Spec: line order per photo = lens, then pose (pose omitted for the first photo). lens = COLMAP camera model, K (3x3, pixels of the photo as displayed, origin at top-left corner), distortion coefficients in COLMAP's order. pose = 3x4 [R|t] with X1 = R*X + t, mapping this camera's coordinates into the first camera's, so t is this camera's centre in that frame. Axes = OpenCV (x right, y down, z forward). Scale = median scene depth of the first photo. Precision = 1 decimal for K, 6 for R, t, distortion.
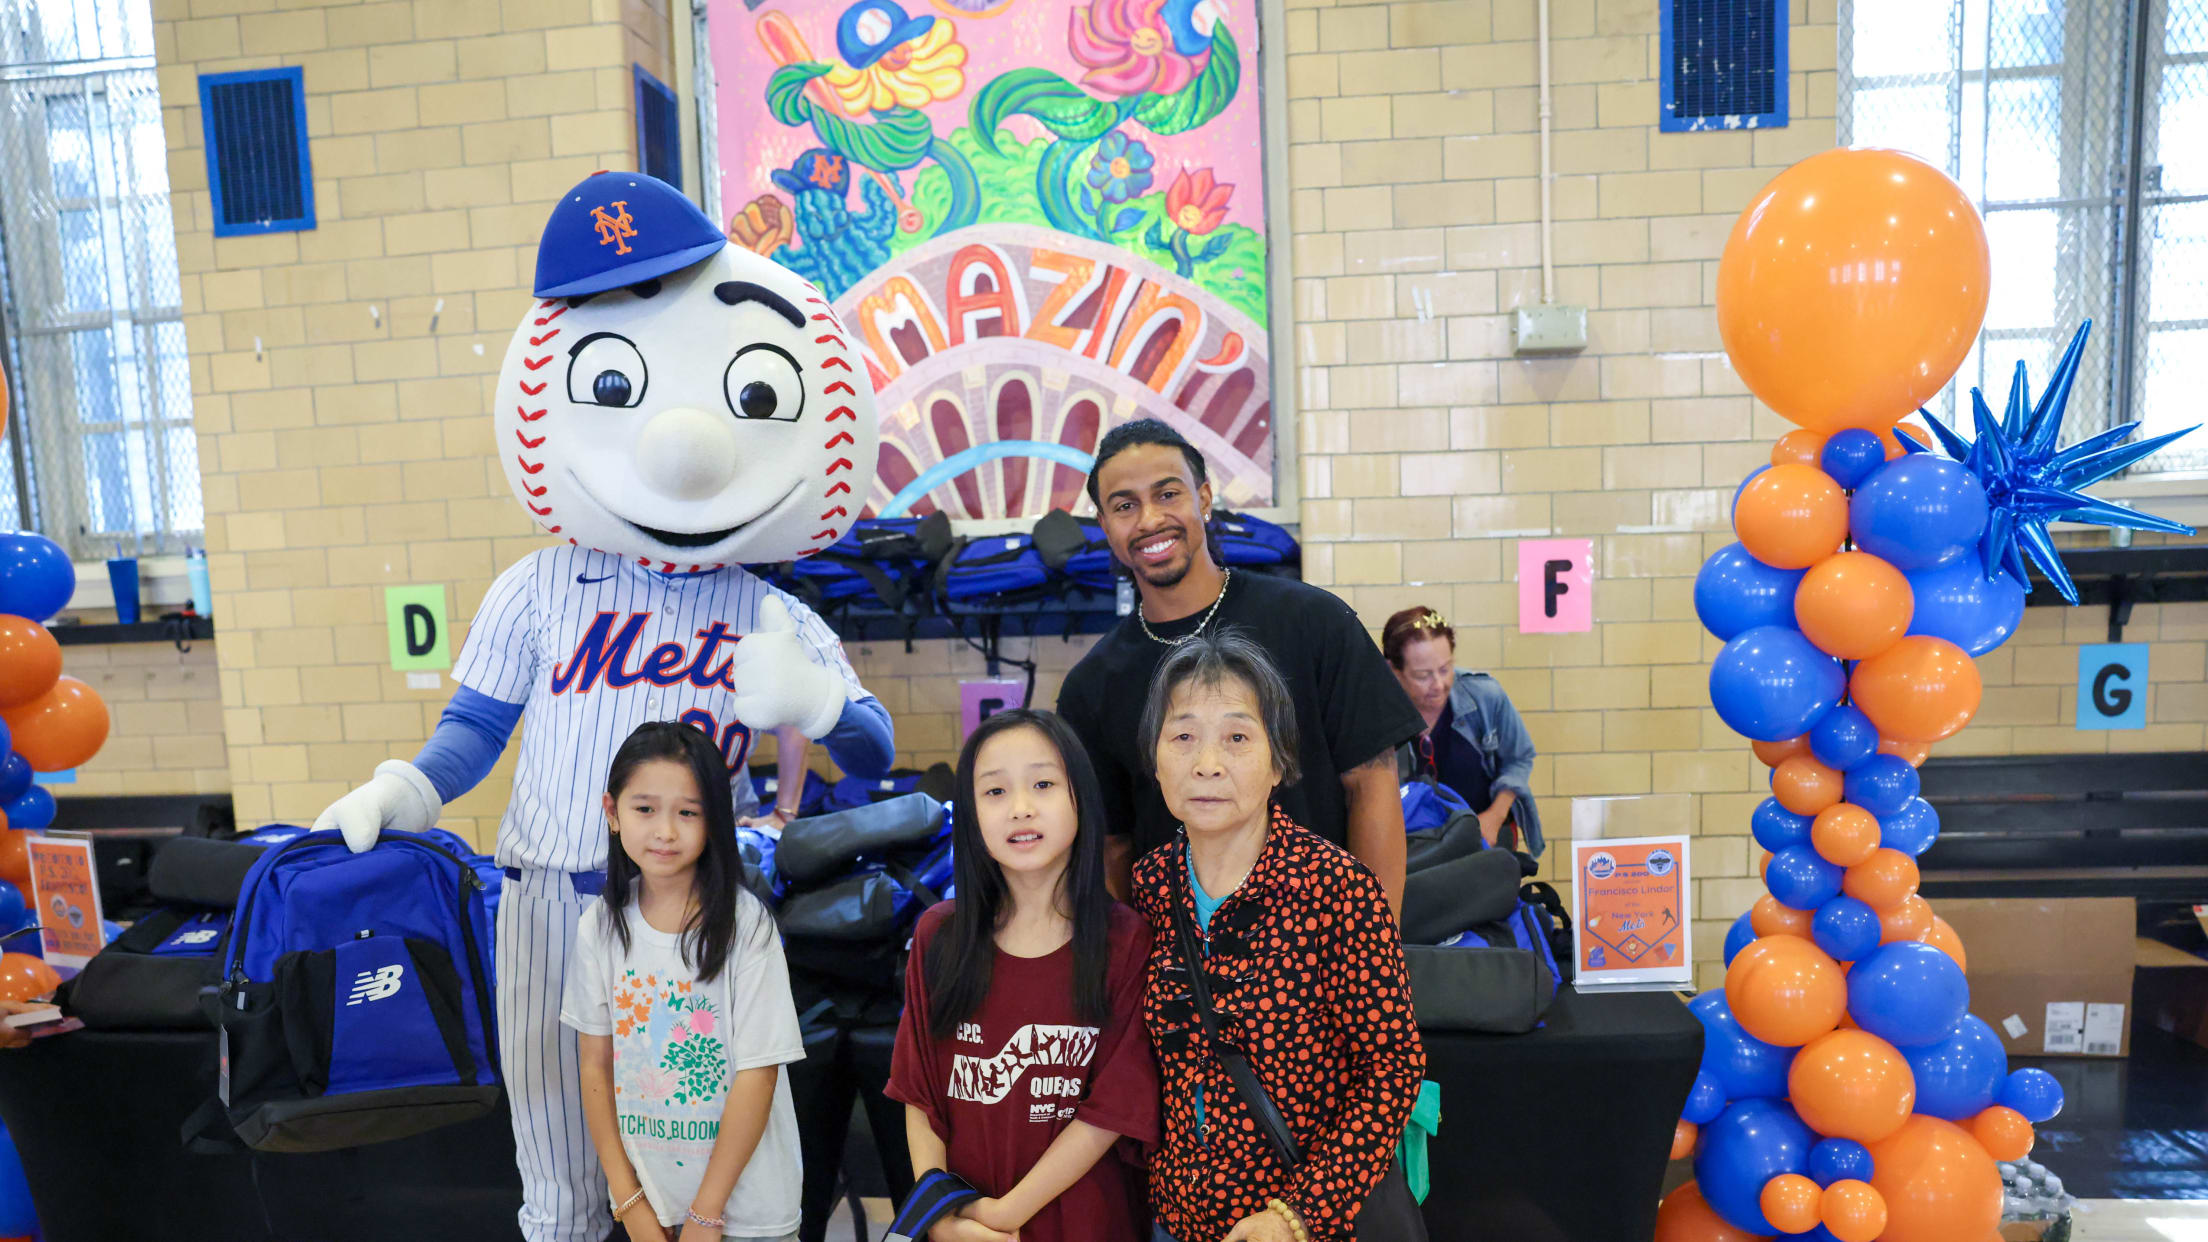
lens RADIAL K [[1507.5, 0, 1124.6], [0, 1507.5, 742.3], [0, 0, 1]] dist [-0.113298, 0.102374]
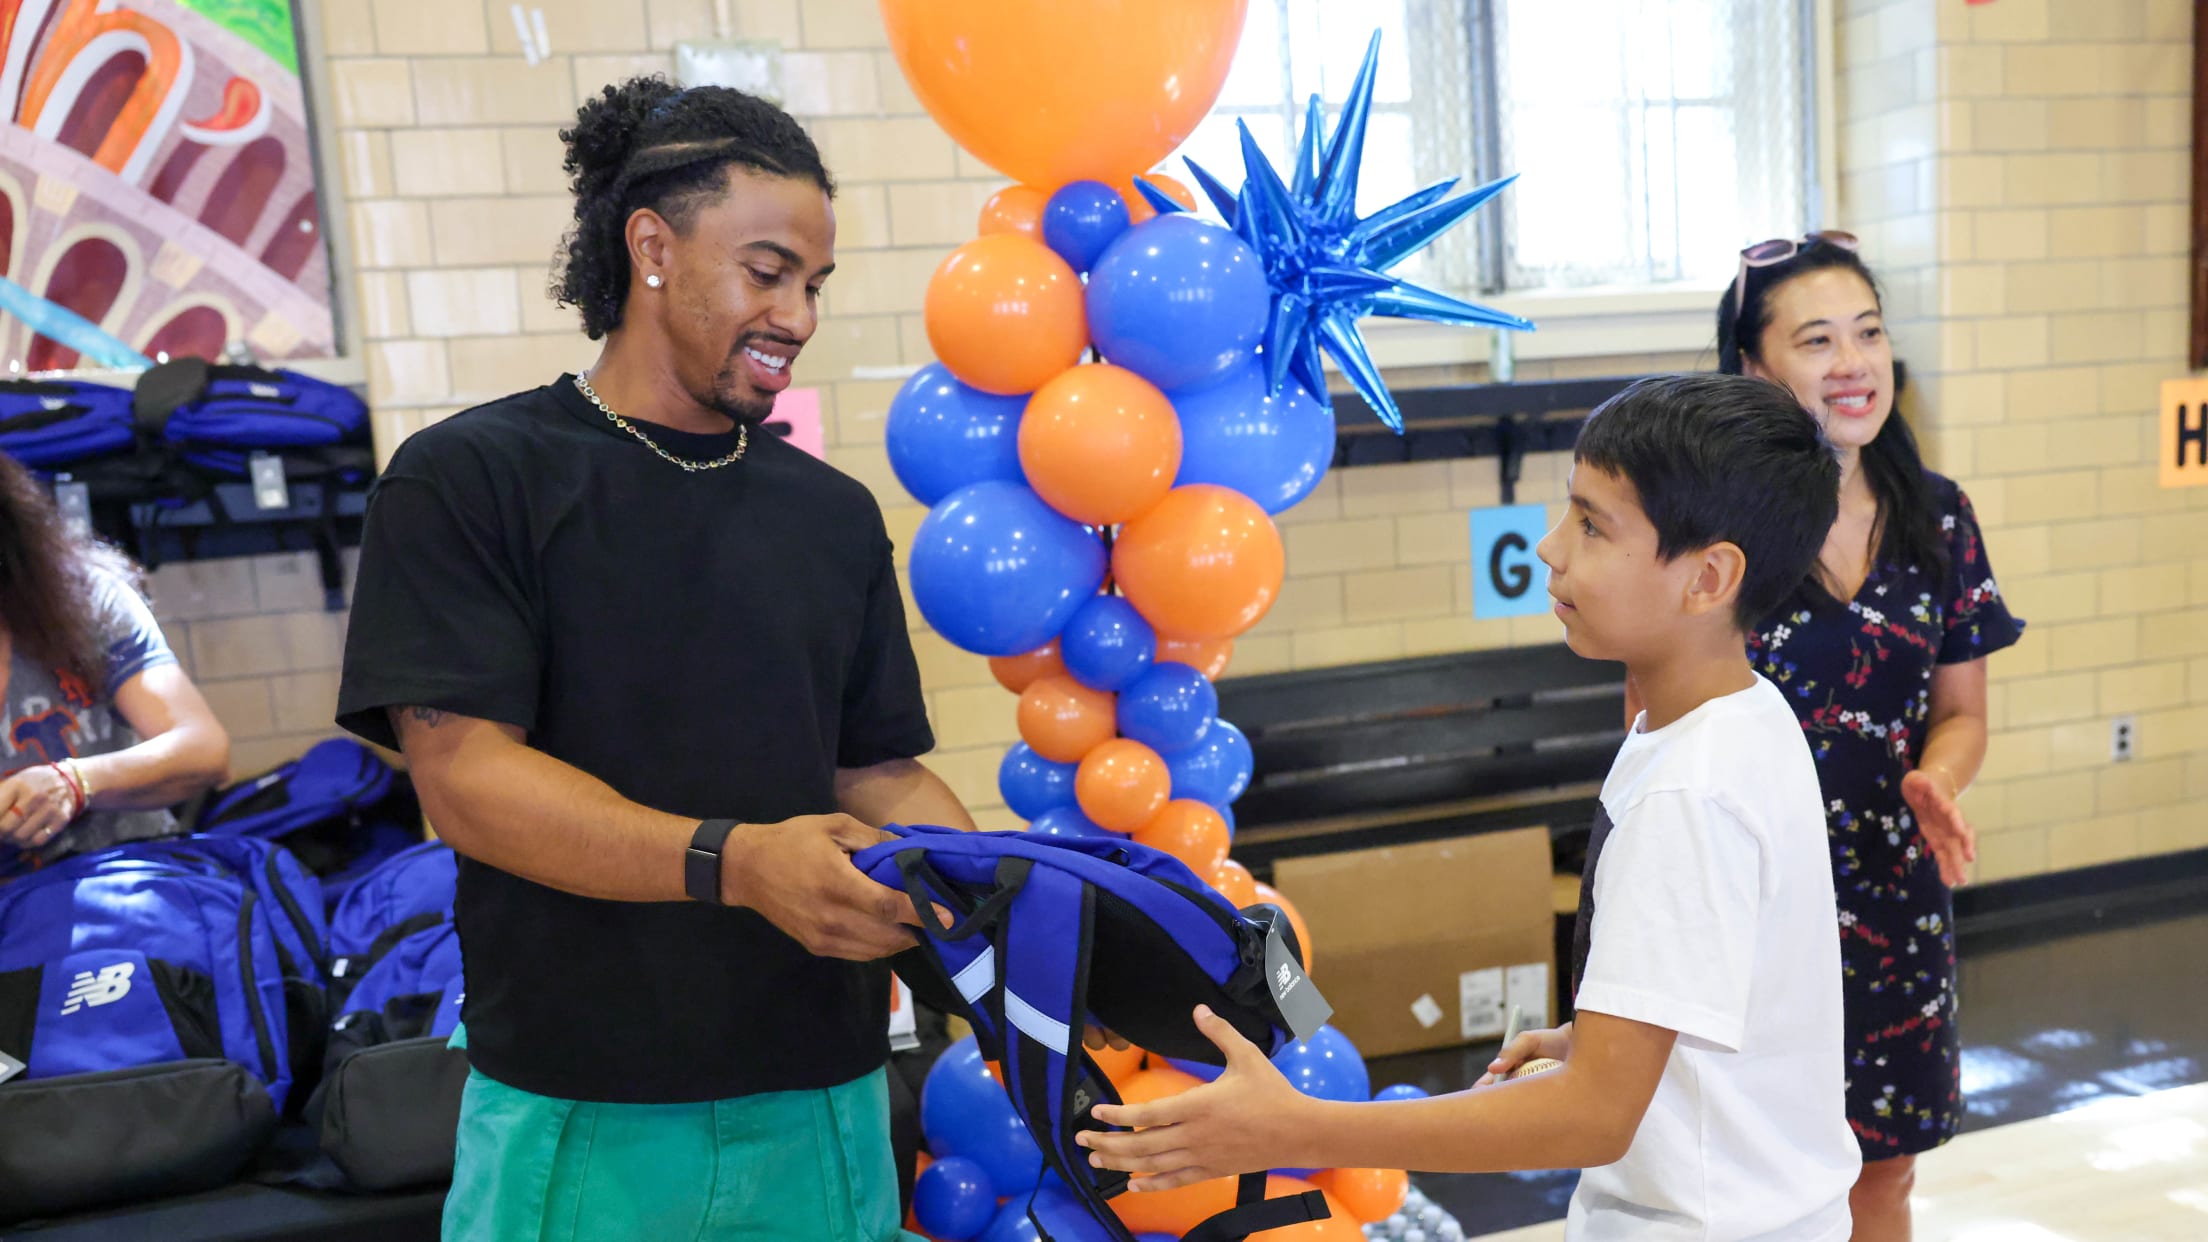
lens RADIAL K [[2002.9, 0, 1201.0], [0, 2002.9, 744.0], [0, 0, 1]] dist [-0.066938, 0.096613]
pose [[0.914511, -0.089144, 0.394618, 0.089041], [0.082119, 0.996019, 0.034692, 0.008526], [-0.396139, 0.000679, 0.918190, 0.078307]]
